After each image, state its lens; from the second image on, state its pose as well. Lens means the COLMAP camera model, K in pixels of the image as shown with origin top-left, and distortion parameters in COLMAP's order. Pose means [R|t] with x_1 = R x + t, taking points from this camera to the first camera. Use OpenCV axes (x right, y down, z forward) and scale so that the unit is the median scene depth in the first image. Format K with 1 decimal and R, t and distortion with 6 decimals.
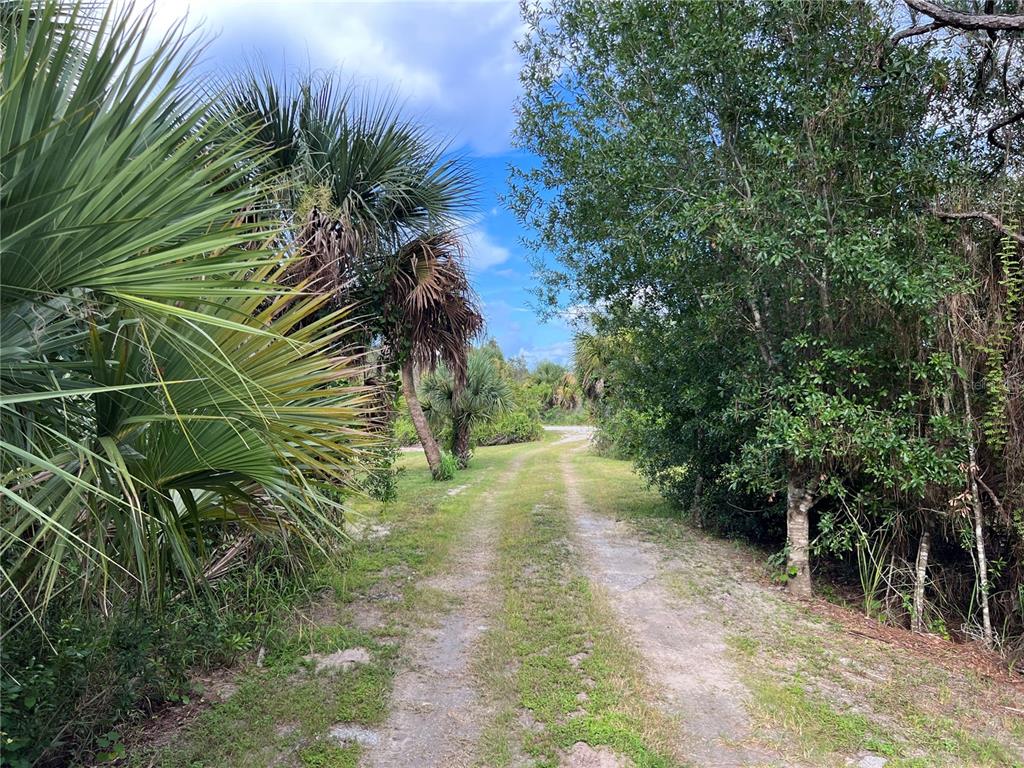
lens RADIAL K [[766.1, 0, 505.1], [0, 766.1, 381.6], [0, 0, 1]] dist [0.063588, -0.062460]
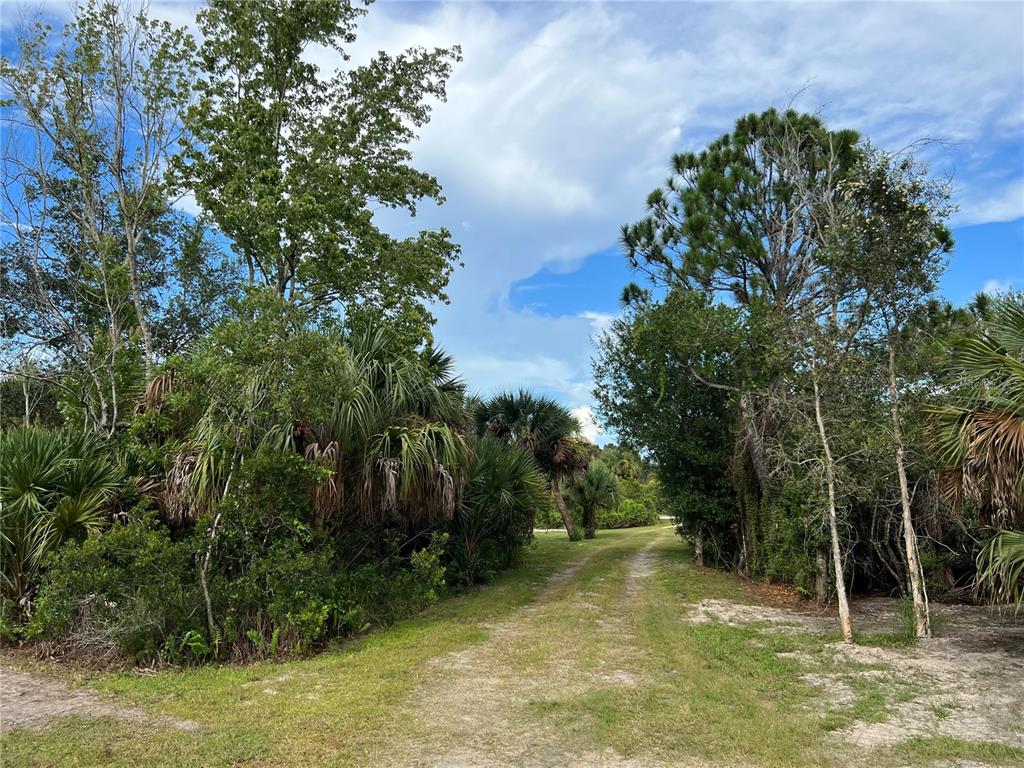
lens RADIAL K [[766.1, 0, 511.8], [0, 766.1, 379.7], [0, 0, 1]] dist [0.063588, -0.062460]
pose [[0.983443, -0.026689, -0.179241, 0.092001], [0.004076, 0.992102, -0.125364, -0.013402], [0.181172, 0.122558, 0.975785, -0.712701]]
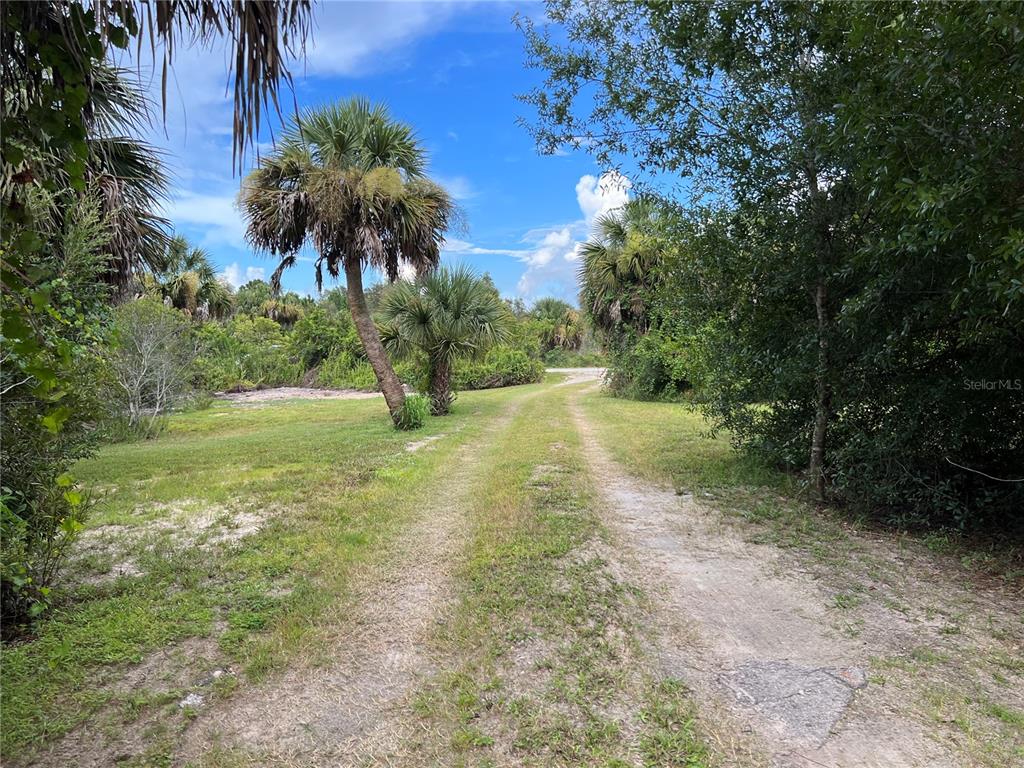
lens RADIAL K [[766.1, 0, 510.4], [0, 766.1, 384.0], [0, 0, 1]] dist [0.063588, -0.062460]
pose [[0.999856, -0.015519, 0.006850, 0.010184], [0.015011, 0.997506, 0.068968, 0.036216], [-0.007903, -0.068855, 0.997595, 0.272732]]
